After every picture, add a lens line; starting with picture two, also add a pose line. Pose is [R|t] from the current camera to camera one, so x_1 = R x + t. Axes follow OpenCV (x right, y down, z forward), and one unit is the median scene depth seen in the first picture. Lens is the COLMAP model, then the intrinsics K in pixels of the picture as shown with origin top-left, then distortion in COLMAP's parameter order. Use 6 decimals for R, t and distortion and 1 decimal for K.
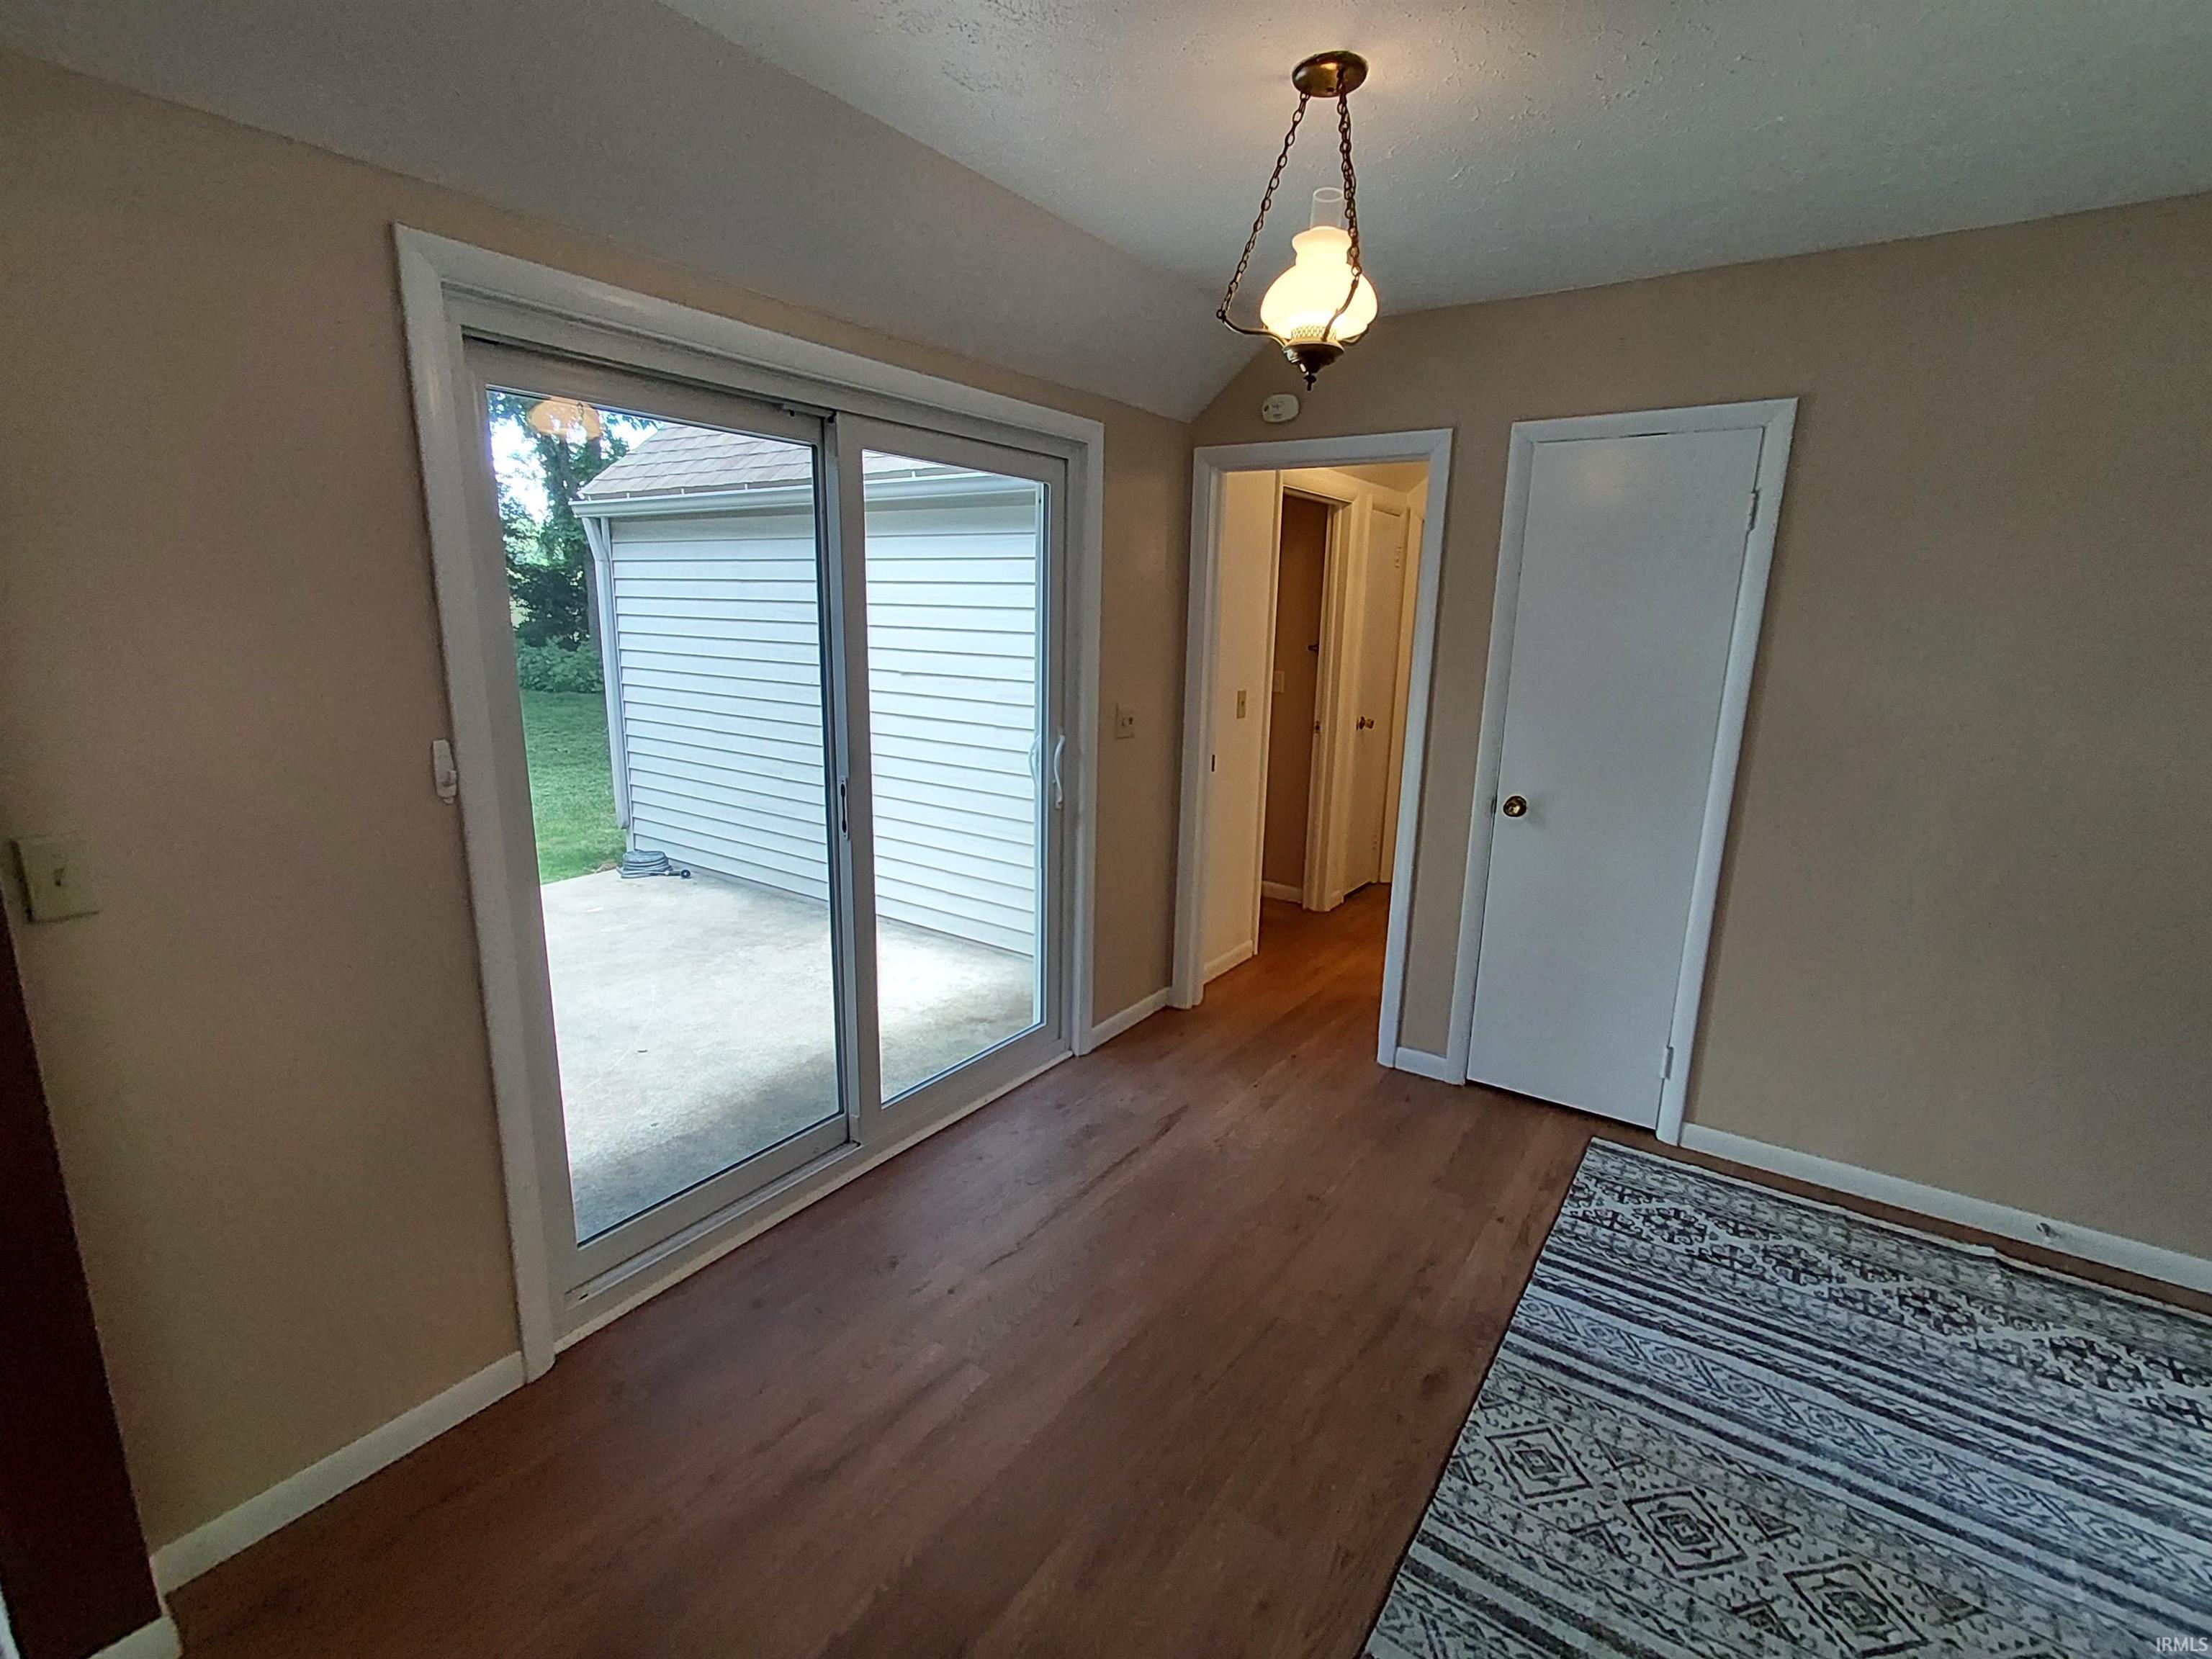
lens RADIAL K [[1004.0, 0, 1105.6], [0, 1004.0, 826.4], [0, 0, 1]] dist [0.010144, -0.003400]
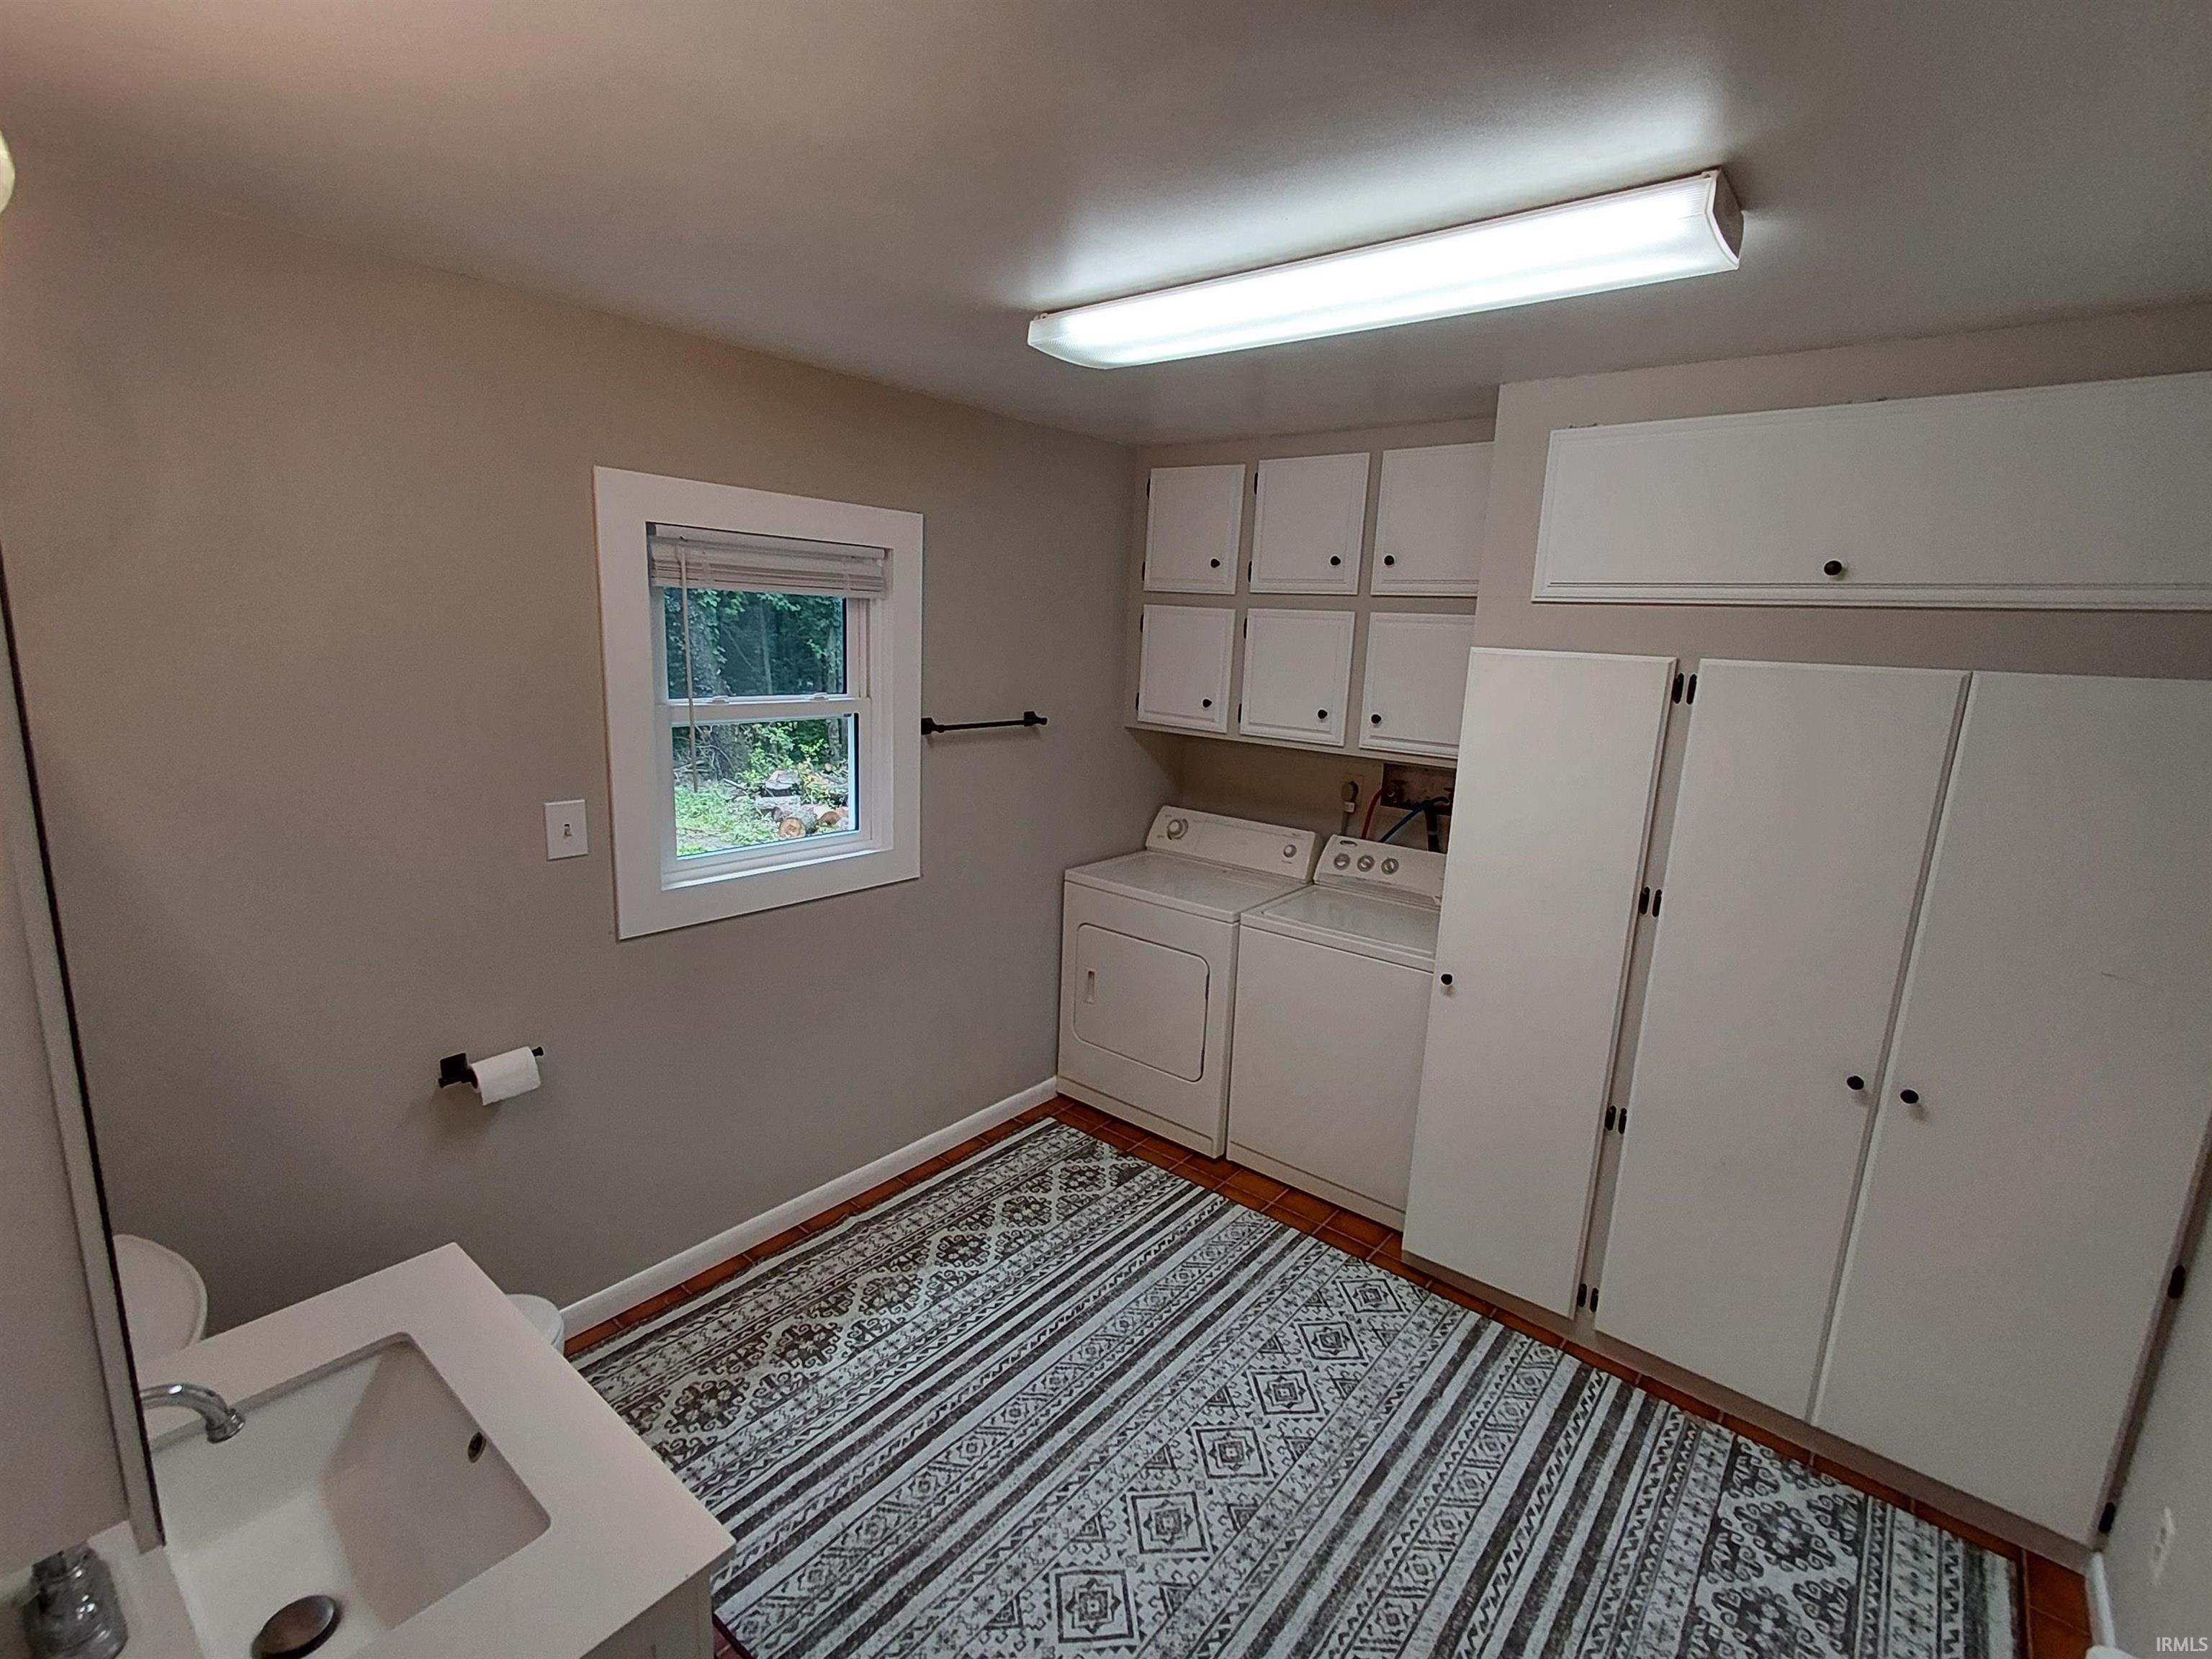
lens RADIAL K [[1004.0, 0, 1107.1], [0, 1004.0, 831.1], [0, 0, 1]] dist [0.010144, -0.003400]
pose [[-0.087231, 0.180950, -0.979616, 1.652487], [-0.254596, 0.946658, 0.197533, -0.204410], [0.963105, 0.266637, -0.036509, 0.448410]]
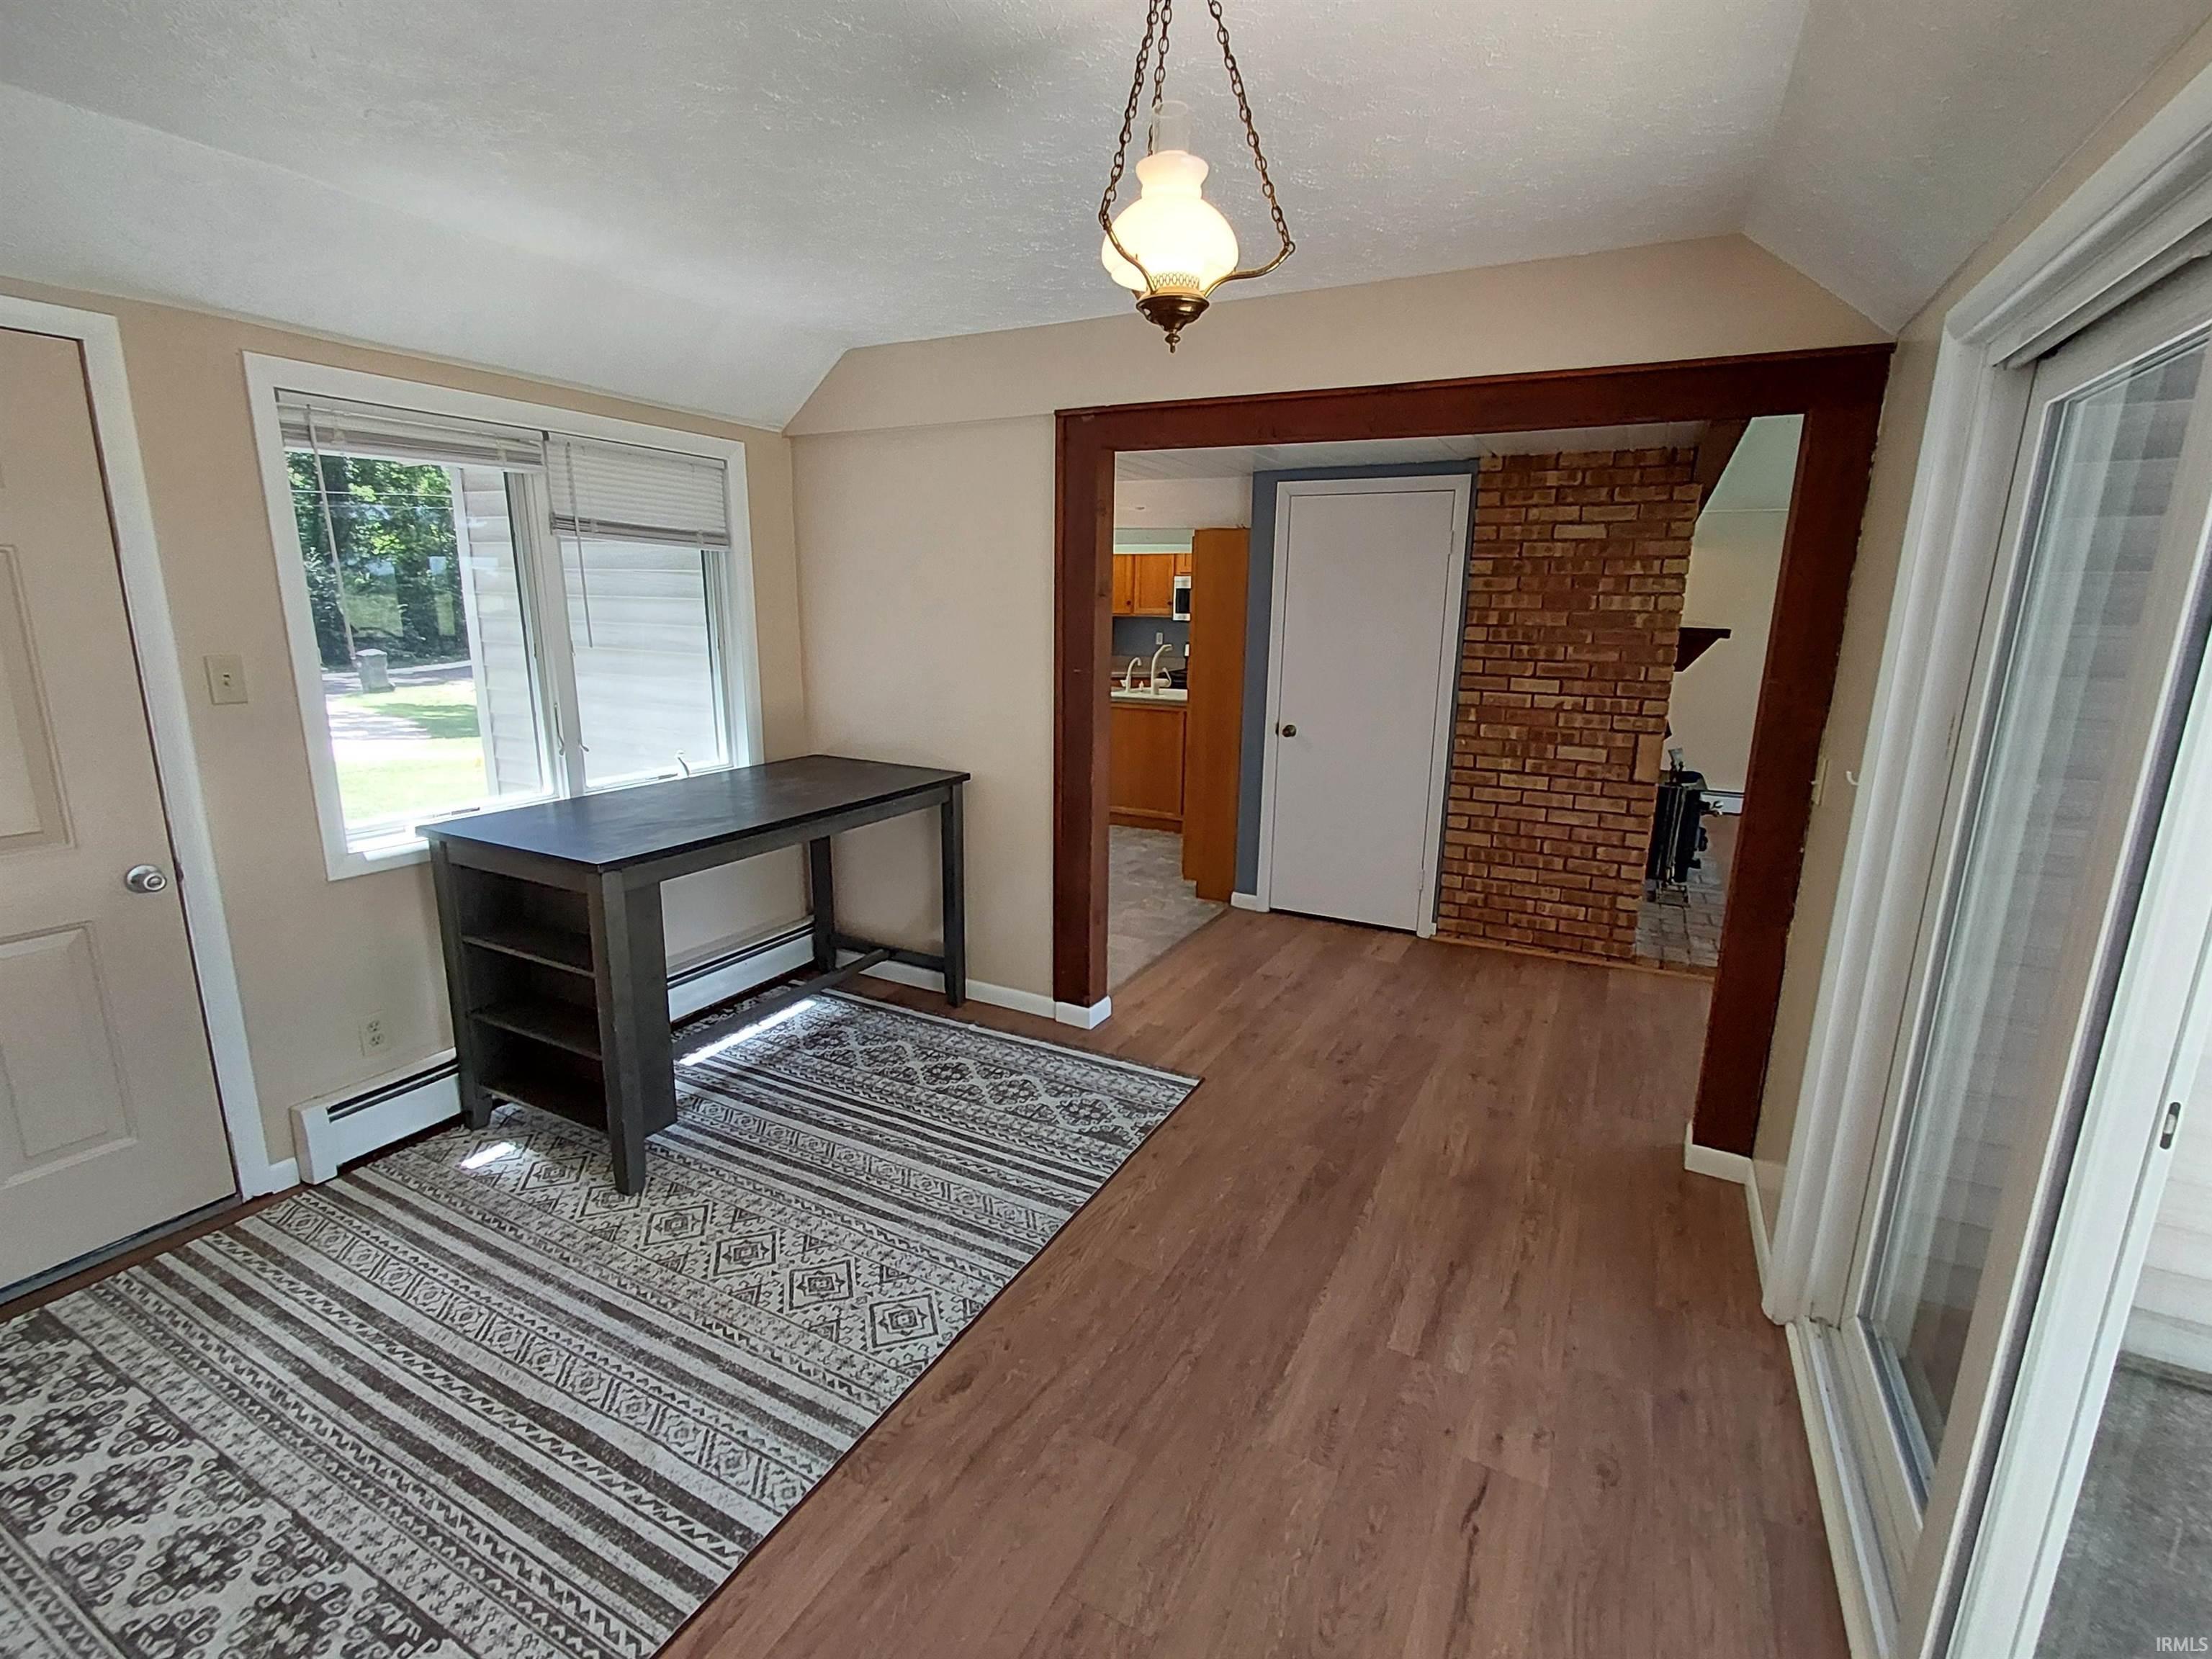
lens RADIAL K [[1004.0, 0, 1104.7], [0, 1004.0, 819.5], [0, 0, 1]] dist [0.010144, -0.003400]
pose [[-0.992320, -0.007254, -0.123488, 0.313073], [-0.059664, 0.902553, 0.426424, -0.379344], [0.108361, 0.430517, -0.896054, 1.671144]]
